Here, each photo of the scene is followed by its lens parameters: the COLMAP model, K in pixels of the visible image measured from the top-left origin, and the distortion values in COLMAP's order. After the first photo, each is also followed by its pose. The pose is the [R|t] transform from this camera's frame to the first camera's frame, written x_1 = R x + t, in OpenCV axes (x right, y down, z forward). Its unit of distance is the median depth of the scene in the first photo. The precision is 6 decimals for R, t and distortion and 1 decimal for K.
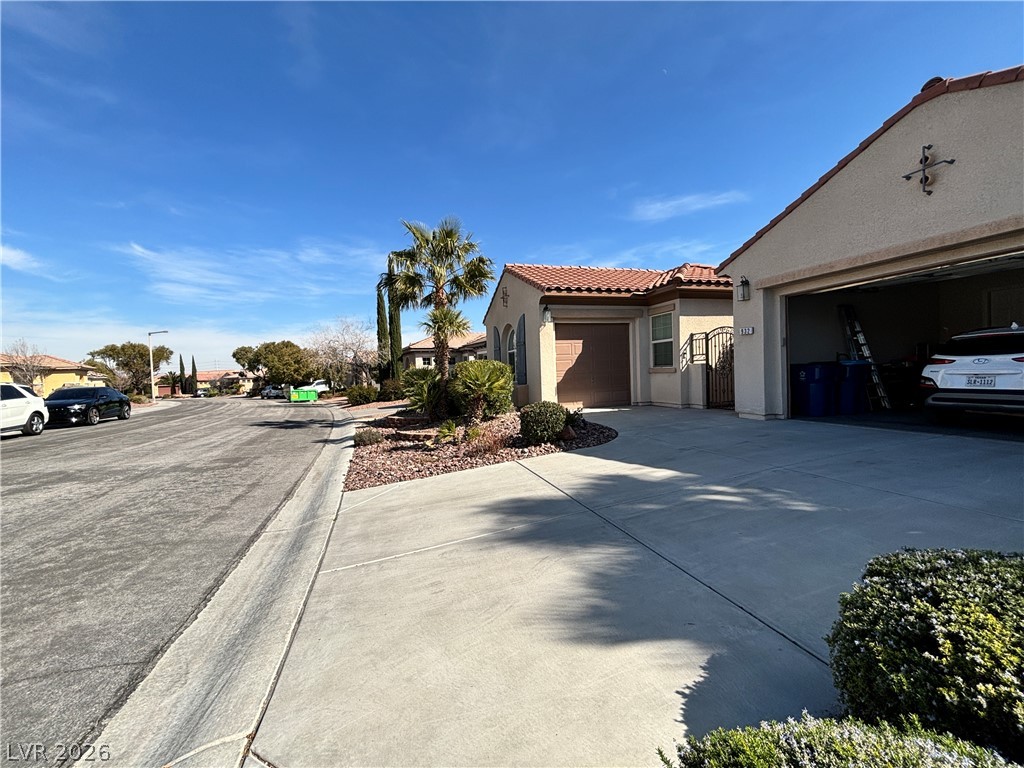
lens RADIAL K [[415.0, 0, 512.0], [0, 415.0, 384.0], [0, 0, 1]] dist [0.000635, 0.000022]
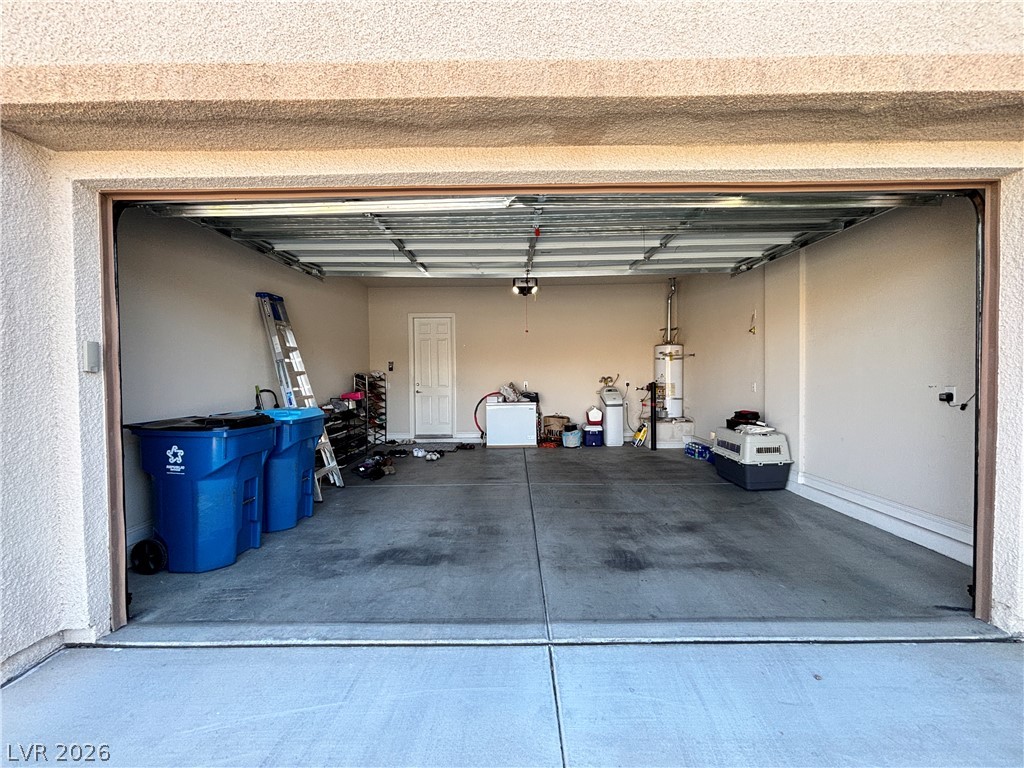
lens RADIAL K [[415.0, 0, 512.0], [0, 415.0, 384.0], [0, 0, 1]] dist [0.000635, 0.000022]
pose [[0.313334, 0.012274, 0.949564, 0.458690], [0.027496, 0.999380, -0.021991, -0.067175], [-0.949245, 0.032999, 0.312802, 0.624193]]
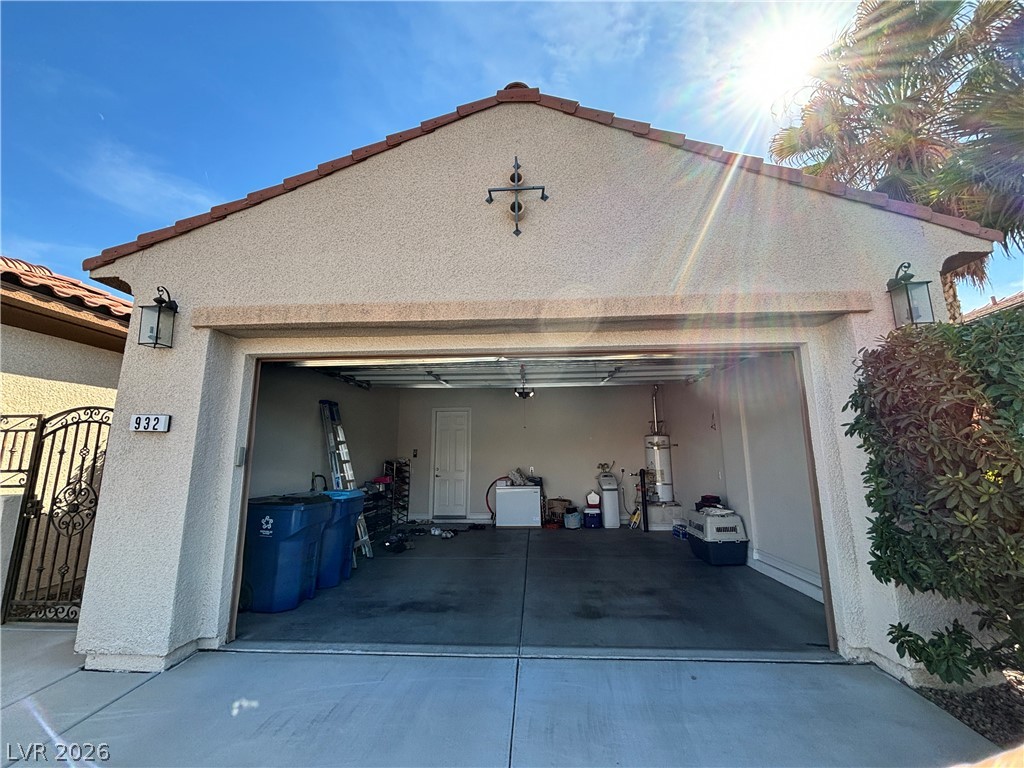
lens RADIAL K [[415.0, 0, 512.0], [0, 415.0, 384.0], [0, 0, 1]] dist [0.000635, 0.000022]
pose [[0.360134, 0.195934, 0.912093, 0.321271], [0.021606, 0.975682, -0.218125, -0.070610], [-0.932650, 0.098260, 0.347143, 0.539859]]
